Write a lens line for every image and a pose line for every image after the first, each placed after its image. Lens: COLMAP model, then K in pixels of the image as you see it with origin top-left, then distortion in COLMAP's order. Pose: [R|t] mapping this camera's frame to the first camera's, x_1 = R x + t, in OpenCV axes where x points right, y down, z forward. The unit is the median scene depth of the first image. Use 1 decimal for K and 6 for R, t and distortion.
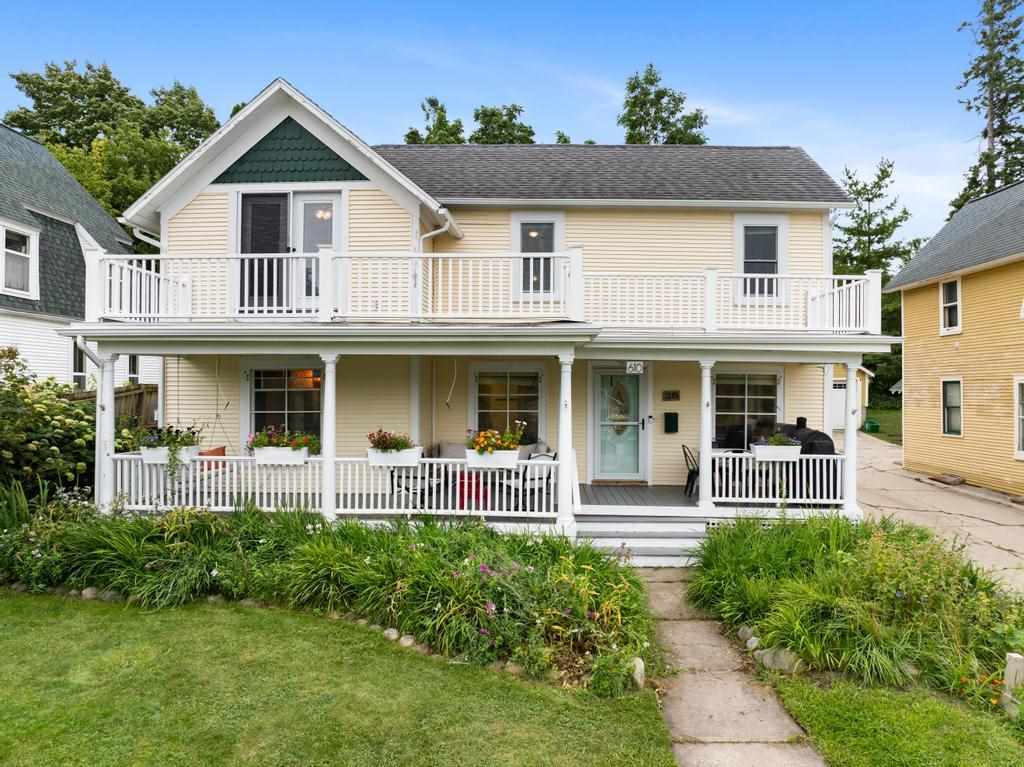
lens RADIAL K [[721.2, 0, 514.5], [0, 721.2, 378.9], [0, 0, 1]] dist [-0.043984, 0.021551]
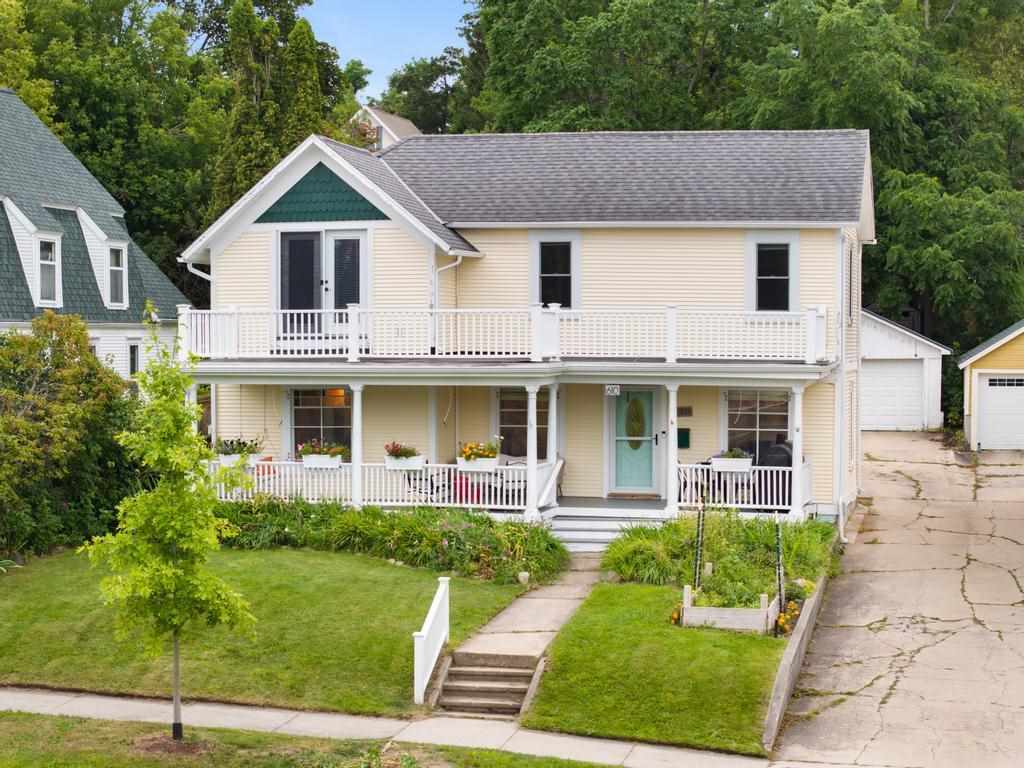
lens RADIAL K [[2061.4, 0, 483.3], [0, 2061.4, 385.0], [0, 0, 1]] dist [-0.220450, 2.427367]
pose [[0.979215, -0.000932, -0.202824, 0.591873], [0.007903, 0.999405, 0.033563, -0.127840], [0.202672, -0.034469, 0.978640, -2.130136]]
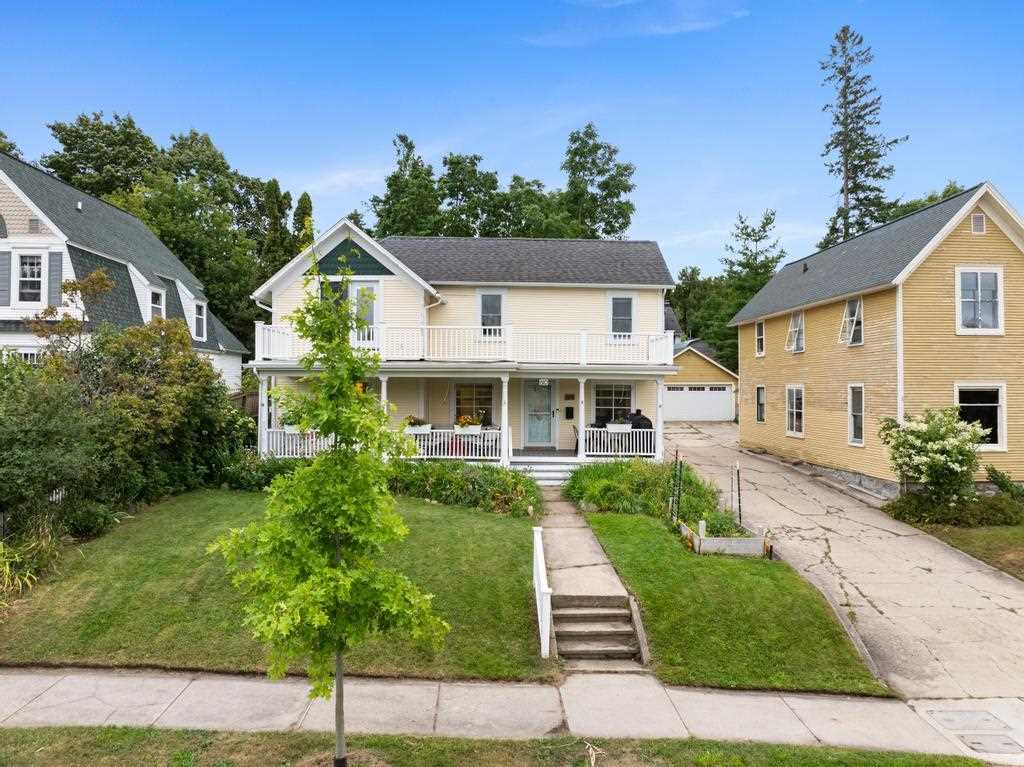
lens RADIAL K [[721.2, 0, 514.5], [0, 721.2, 378.9], [0, 0, 1]] dist [-0.043984, 0.021551]
pose [[0.998373, -0.000574, 0.057010, -0.011625], [0.000509, 0.999999, 0.001158, -0.024668], [-0.057010, -0.001127, 0.998373, -0.781687]]
